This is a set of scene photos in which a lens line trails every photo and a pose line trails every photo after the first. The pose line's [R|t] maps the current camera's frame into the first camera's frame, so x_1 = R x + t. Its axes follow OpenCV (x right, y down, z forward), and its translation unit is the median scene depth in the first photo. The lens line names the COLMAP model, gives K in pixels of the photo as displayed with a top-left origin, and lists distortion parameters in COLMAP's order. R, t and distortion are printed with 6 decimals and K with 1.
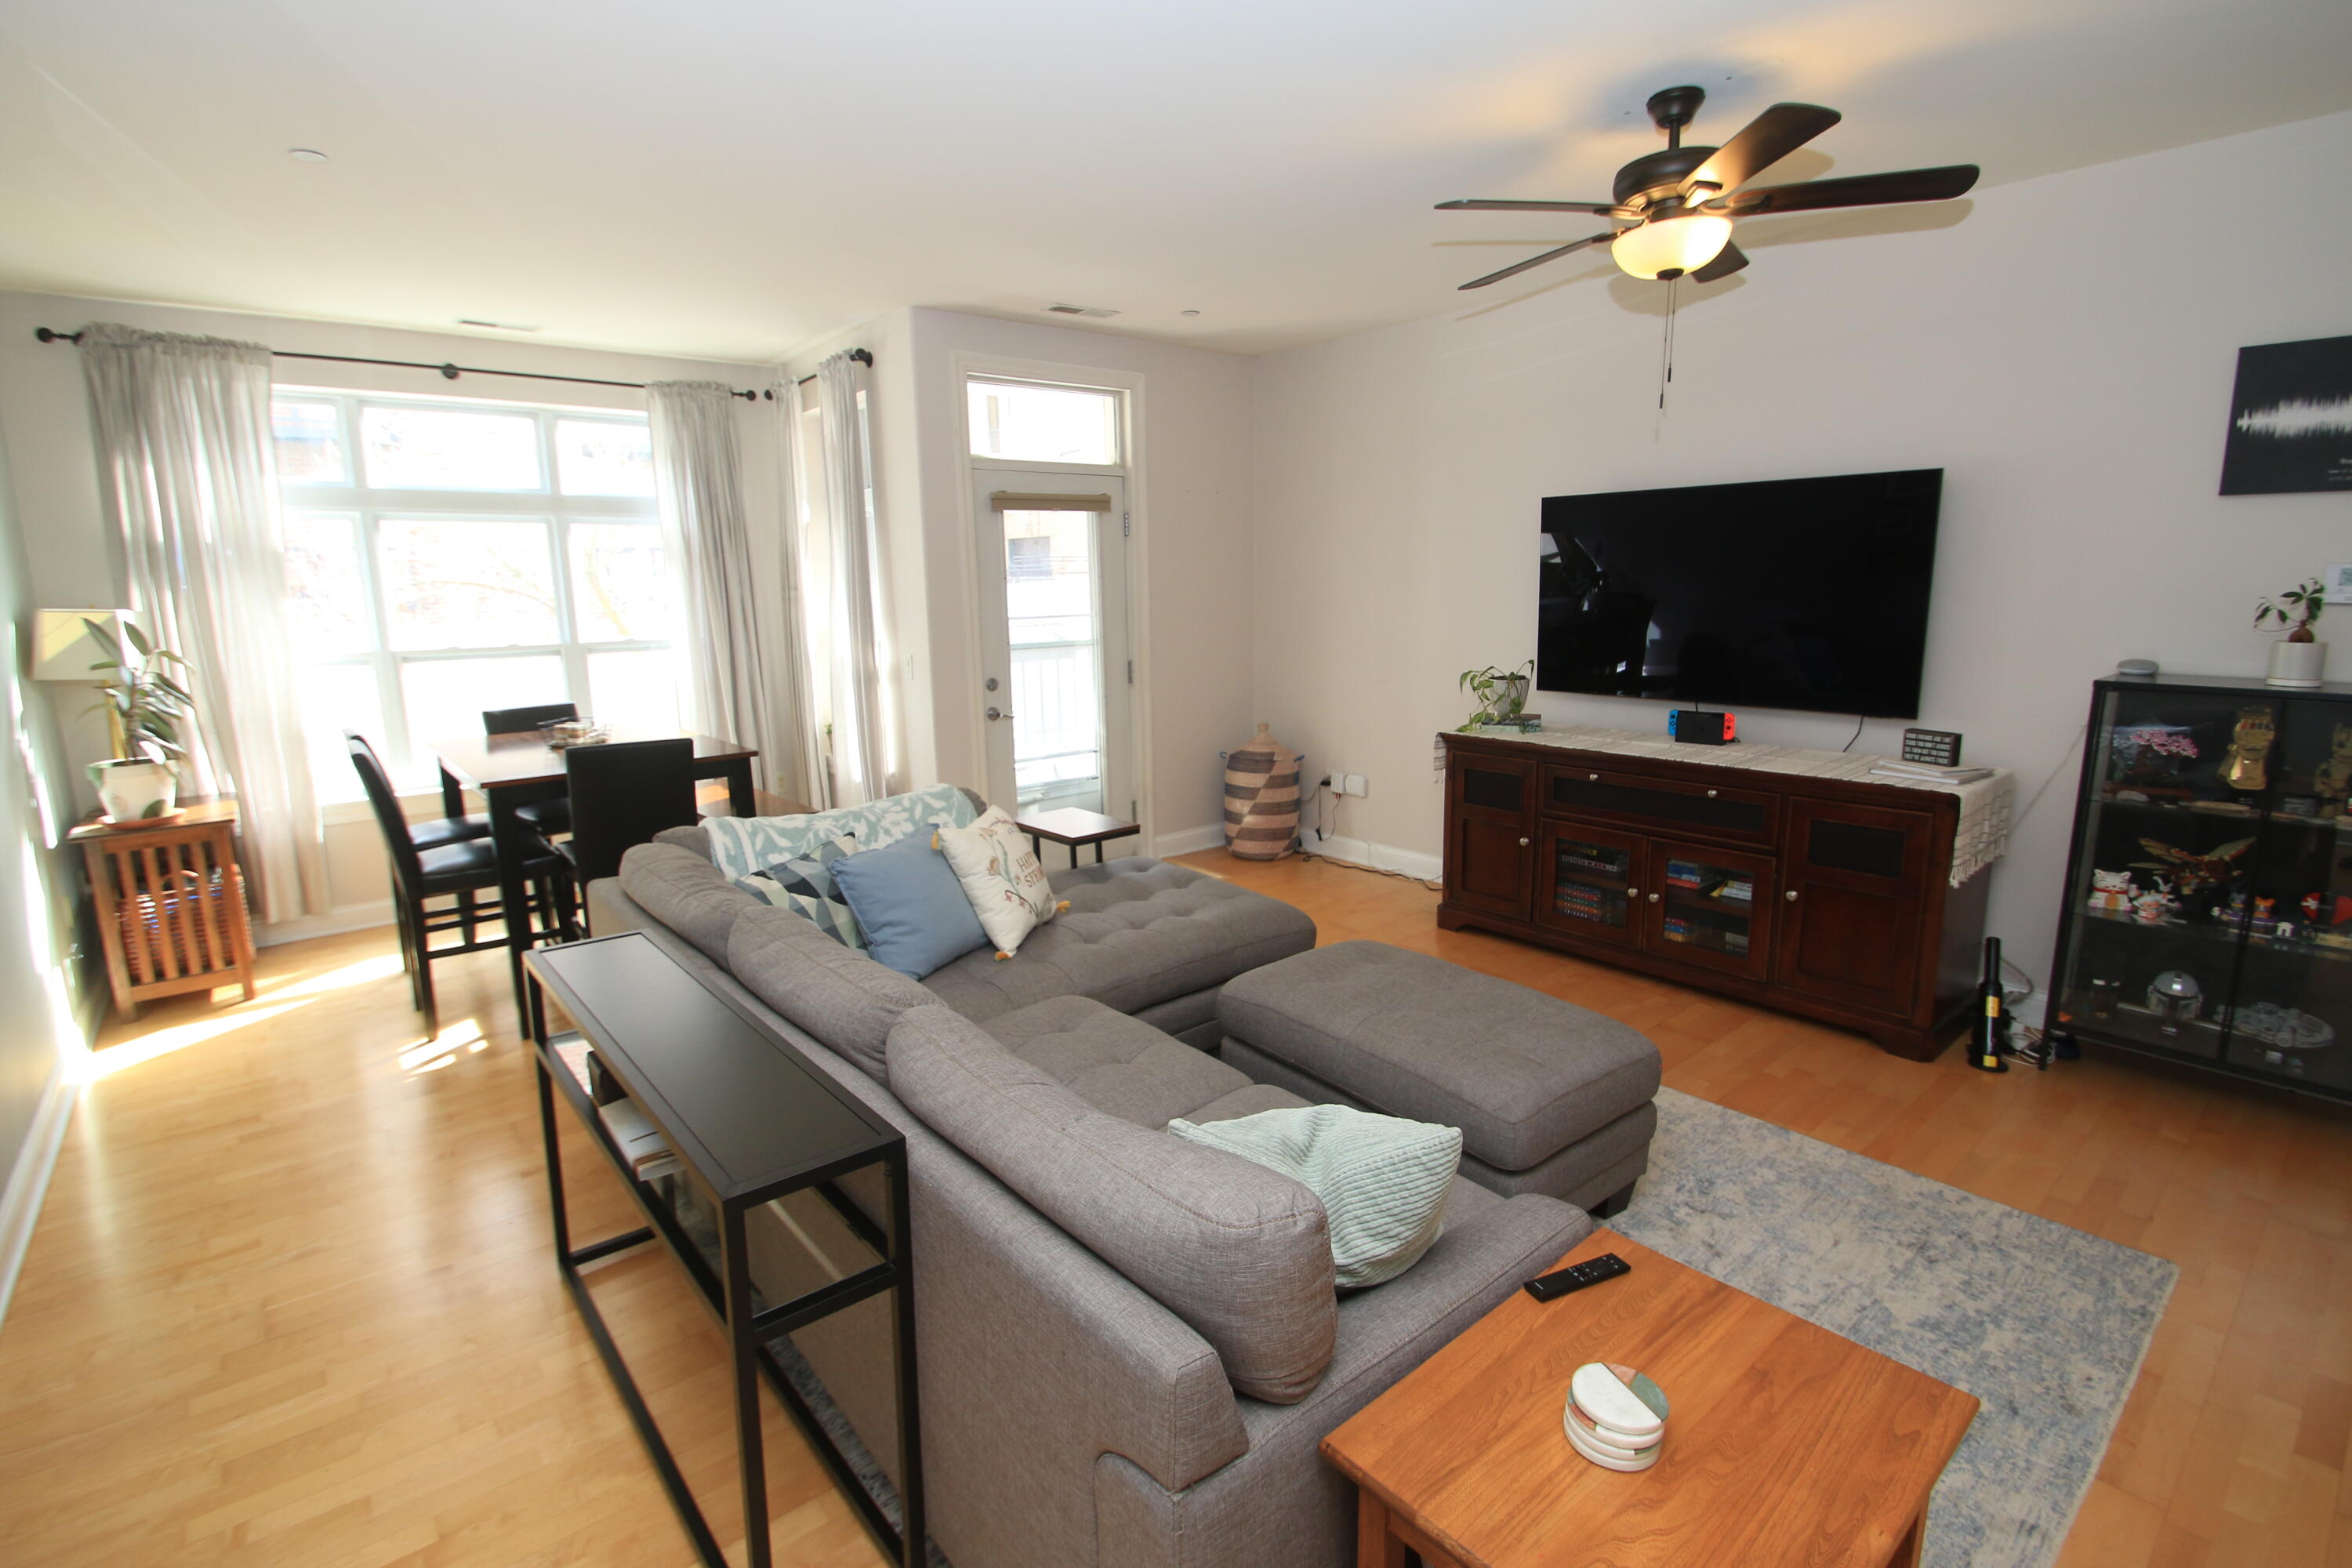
lens RADIAL K [[1088.0, 0, 1162.9], [0, 1088.0, 777.8], [0, 0, 1]] dist [0.006434, -0.012461]
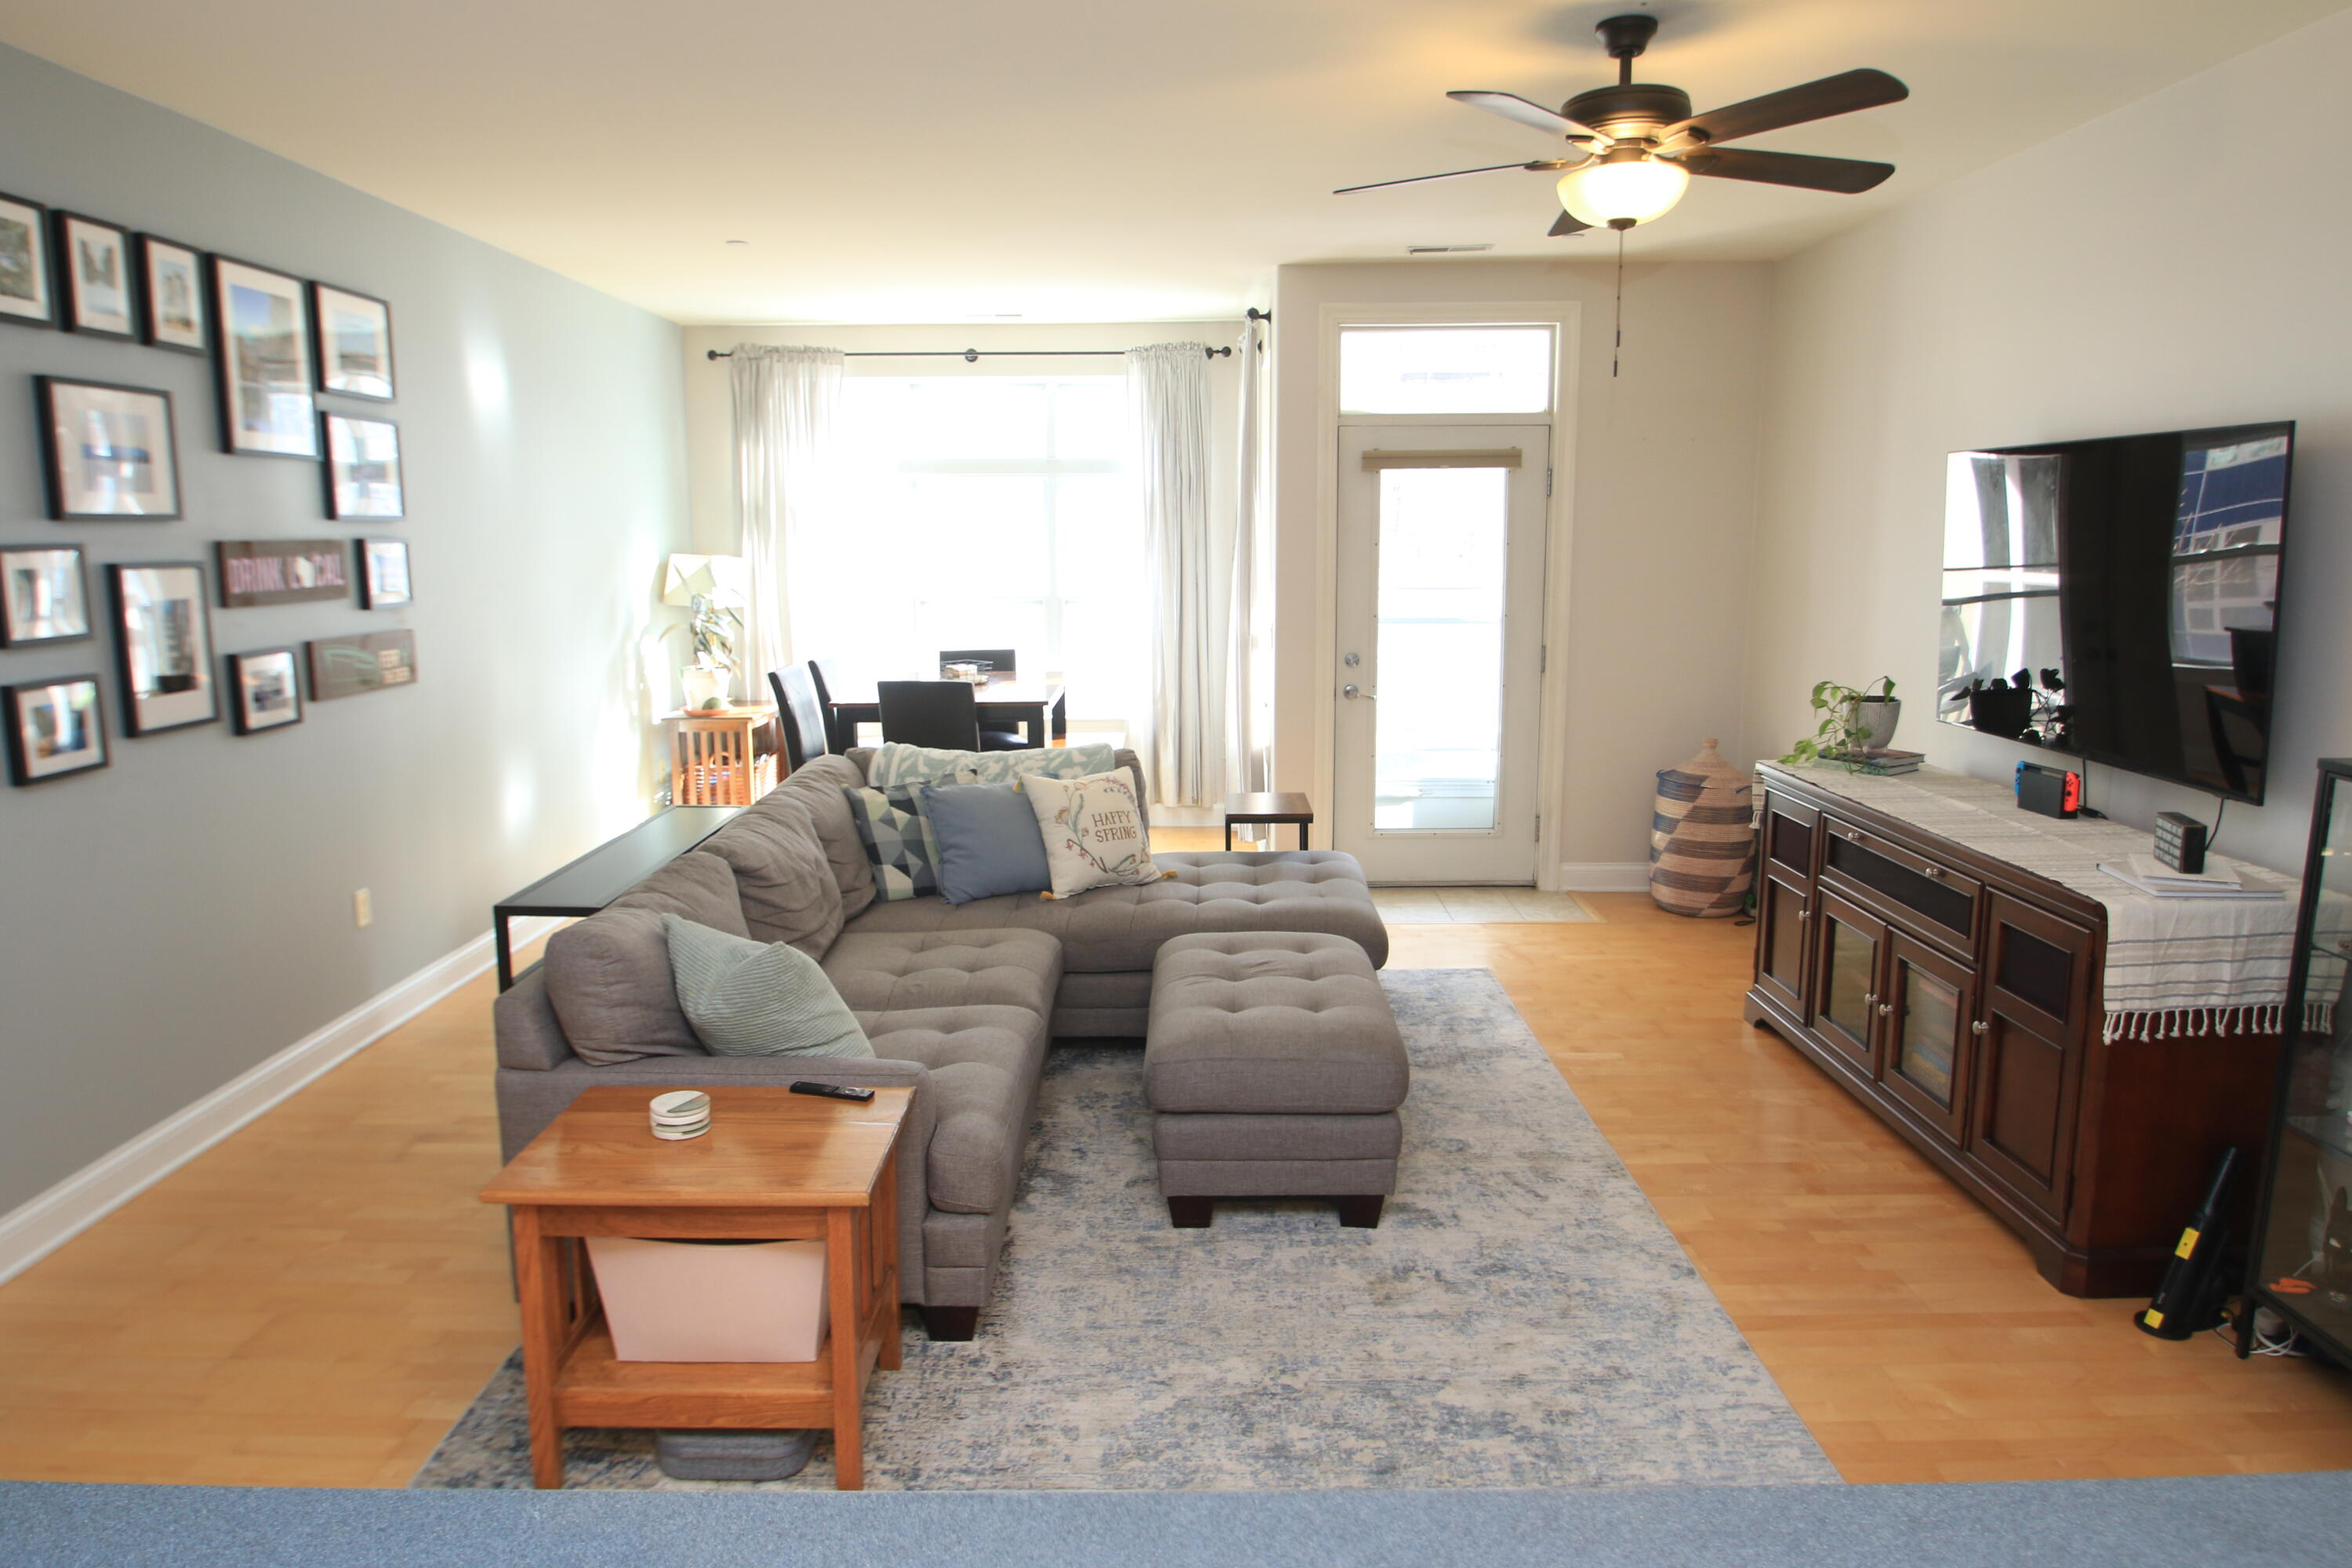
lens RADIAL K [[1483.4, 0, 1169.5], [0, 1483.4, 776.1], [0, 0, 1]] dist [-0.030174, -0.004069]
pose [[0.767489, 0.118871, -0.629945, 0.604061], [-0.124933, 0.991551, 0.034894, -0.016035], [0.628770, 0.051920, 0.775856, -0.061064]]
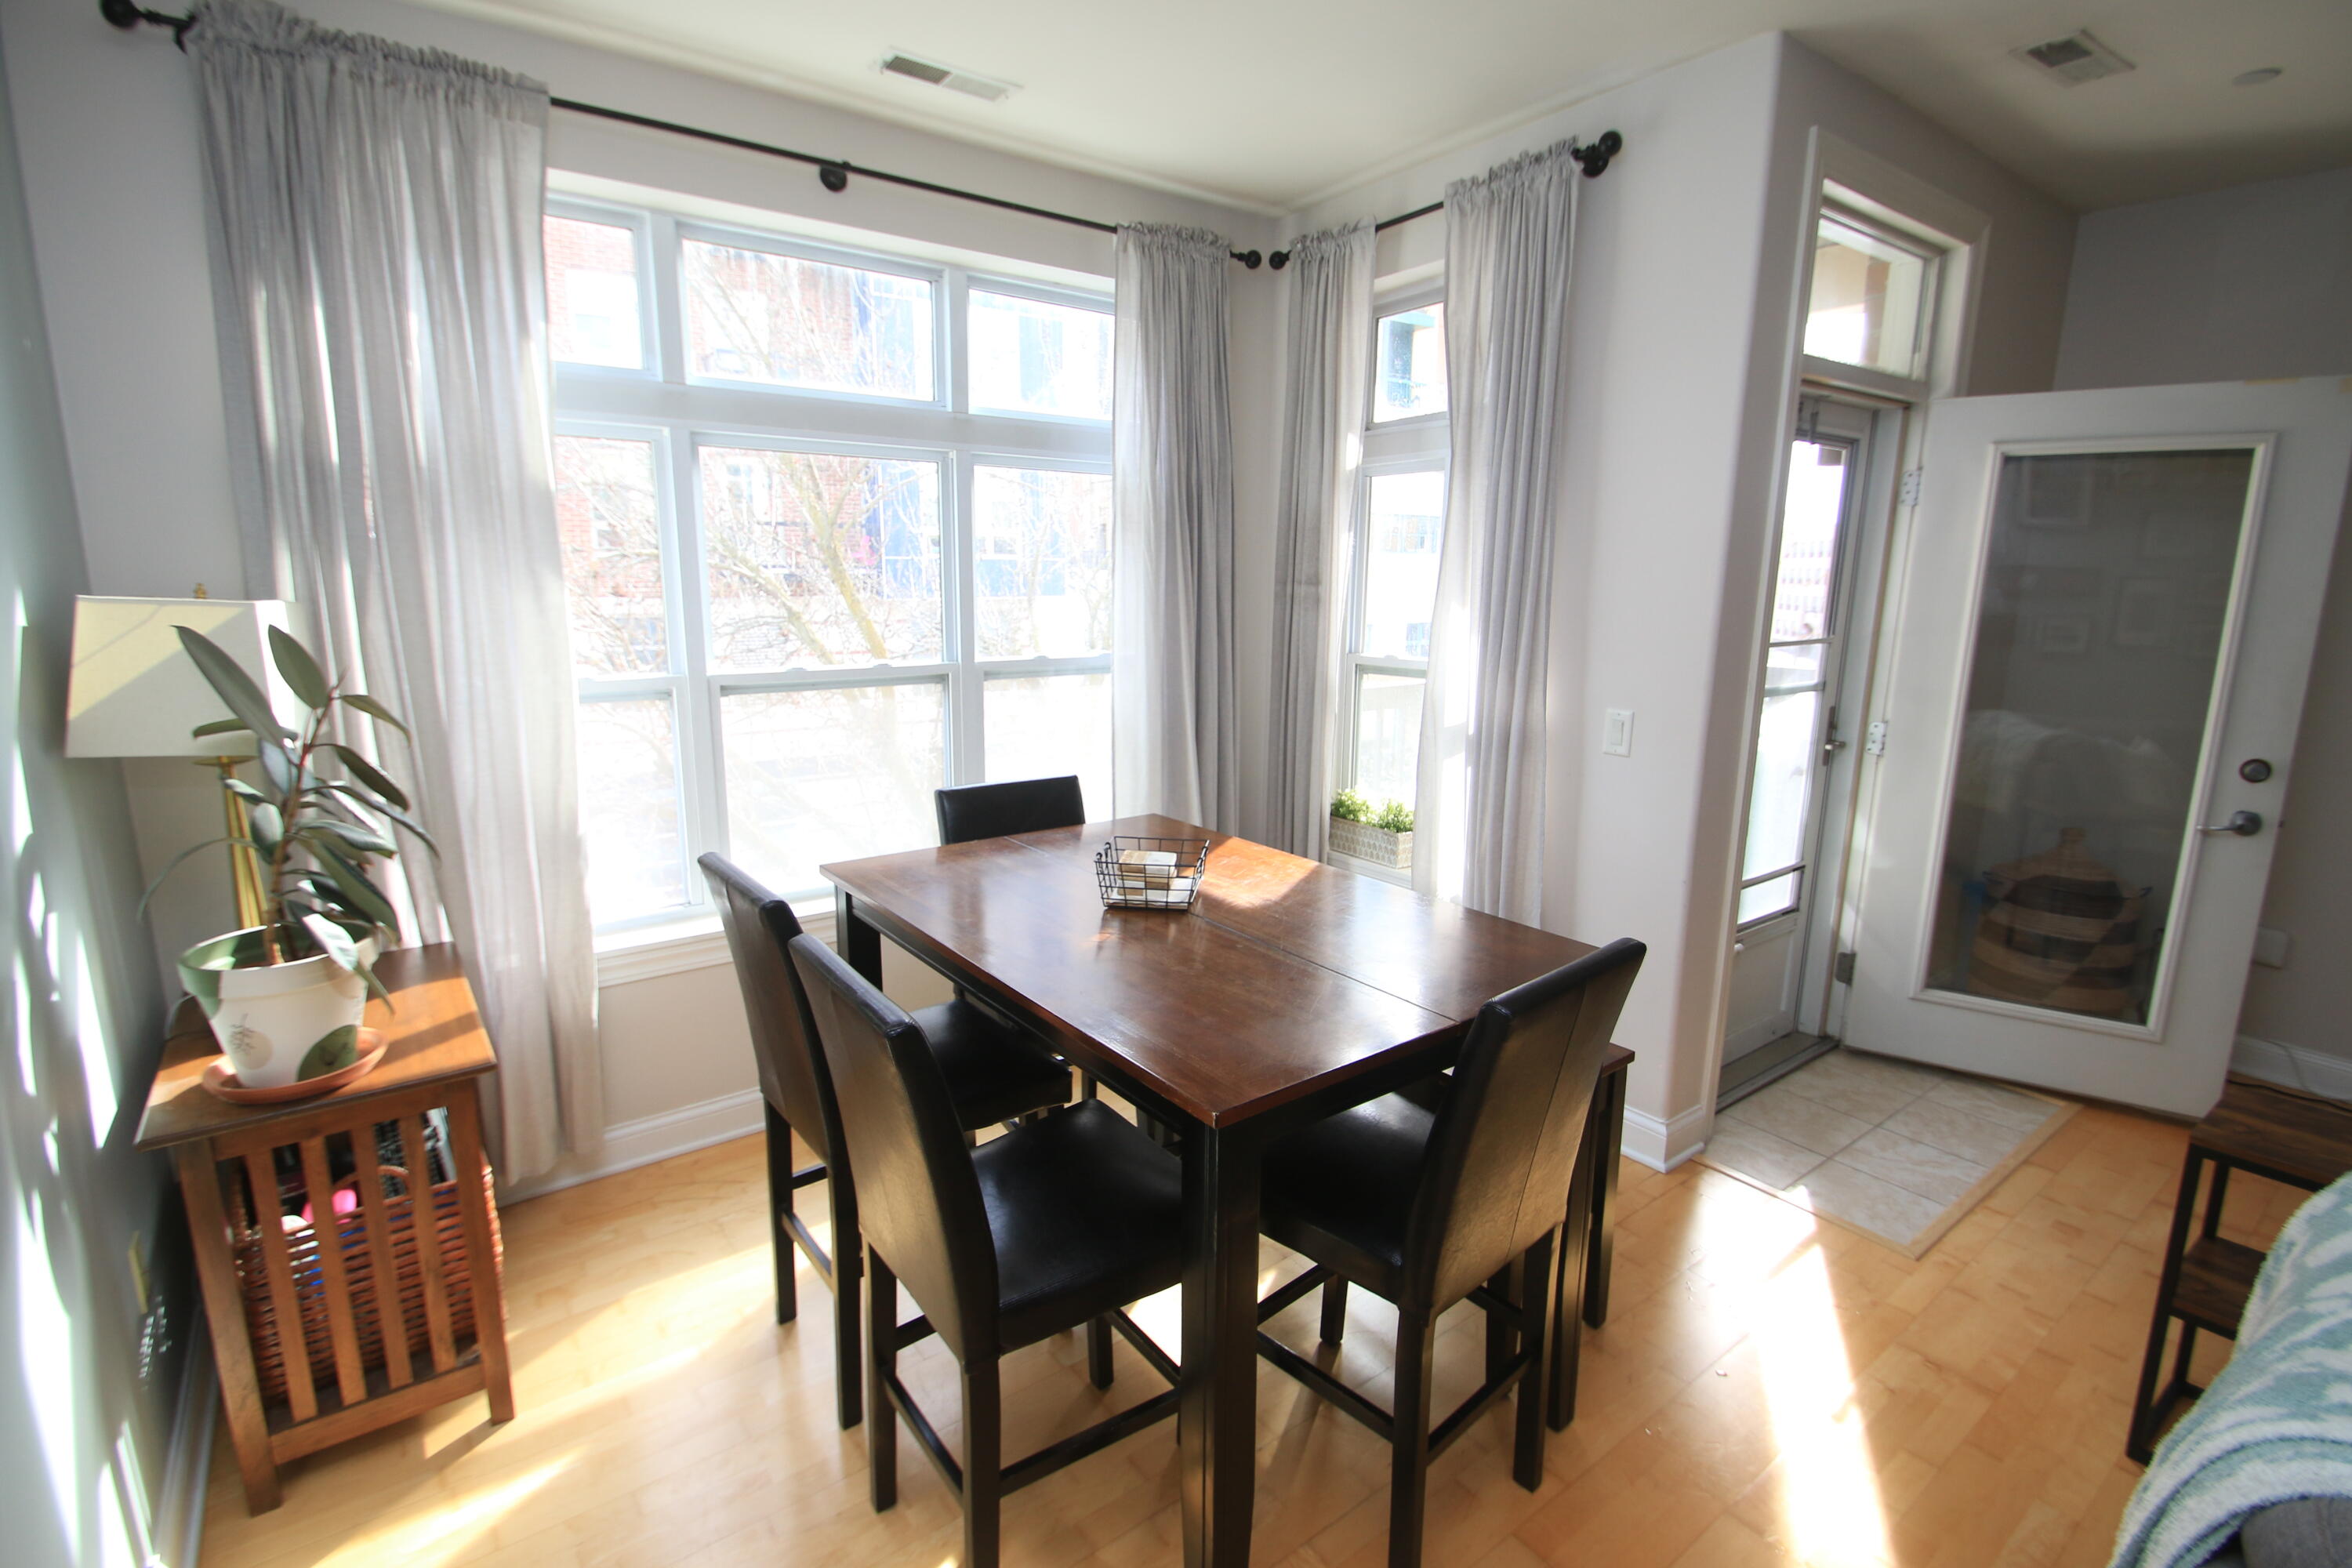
lens RADIAL K [[1088.0, 0, 1166.8], [0, 1088.0, 792.1], [0, 0, 1]] dist [0.006434, -0.012461]
pose [[0.997803, 0.033258, -0.057297, -0.496762], [-0.032486, 0.999369, 0.014345, -0.082853], [0.057738, -0.012452, 0.998254, 0.507178]]
